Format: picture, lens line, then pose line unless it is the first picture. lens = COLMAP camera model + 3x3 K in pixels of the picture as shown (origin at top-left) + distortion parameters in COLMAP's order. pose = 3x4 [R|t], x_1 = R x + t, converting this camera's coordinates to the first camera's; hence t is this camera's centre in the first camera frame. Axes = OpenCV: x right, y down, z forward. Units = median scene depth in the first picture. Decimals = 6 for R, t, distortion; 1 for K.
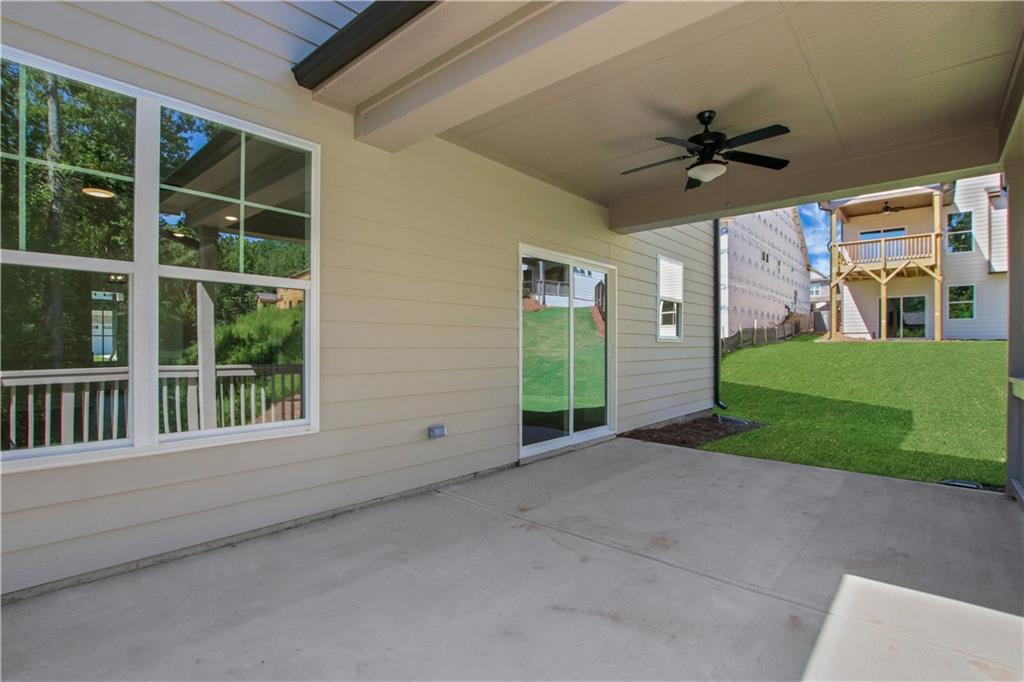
lens RADIAL K [[496.0, 0, 512.0], [0, 496.0, 341.0], [0, 0, 1]] dist [-0.023912, 0.000688]
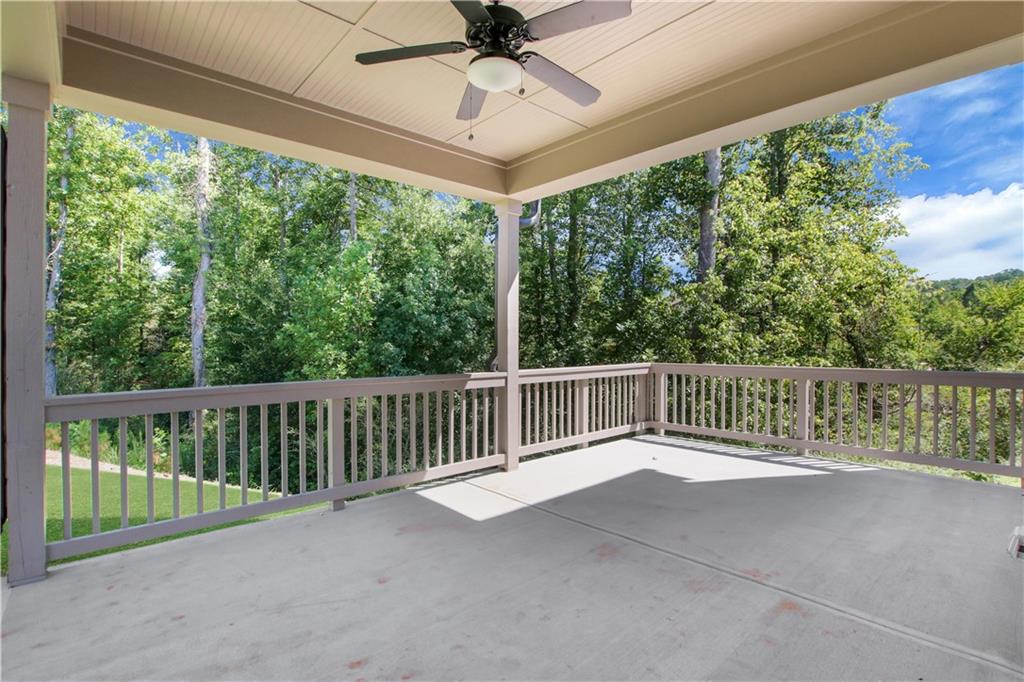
lens RADIAL K [[496.0, 0, 512.0], [0, 496.0, 341.0], [0, 0, 1]] dist [-0.023912, 0.000688]
pose [[-0.993542, -0.006330, 0.113291, 0.308824], [-0.007165, 0.999950, -0.006968, -0.004741], [-0.113241, -0.007734, -0.993537, 1.627879]]
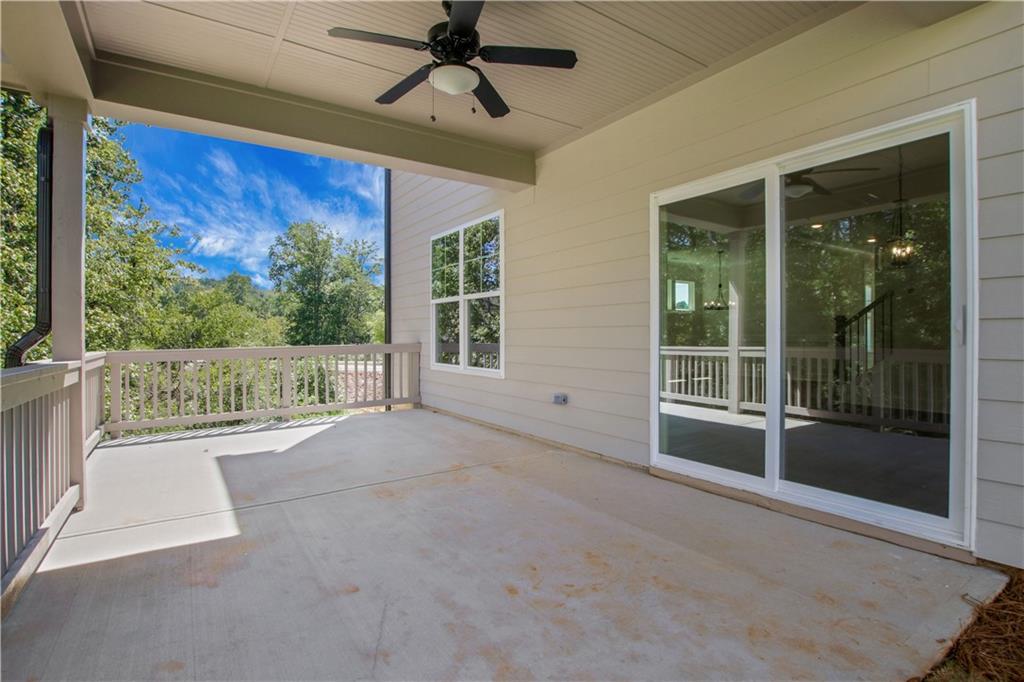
lens RADIAL K [[485.8, 0, 509.5], [0, 485.8, 336.5], [0, 0, 1]] dist [-0.027243, -0.000318]
pose [[-0.256355, -0.001750, -0.966581, 1.070029], [0.013402, 0.999896, -0.005364, 0.041220], [0.966490, -0.014329, -0.256305, 1.275142]]
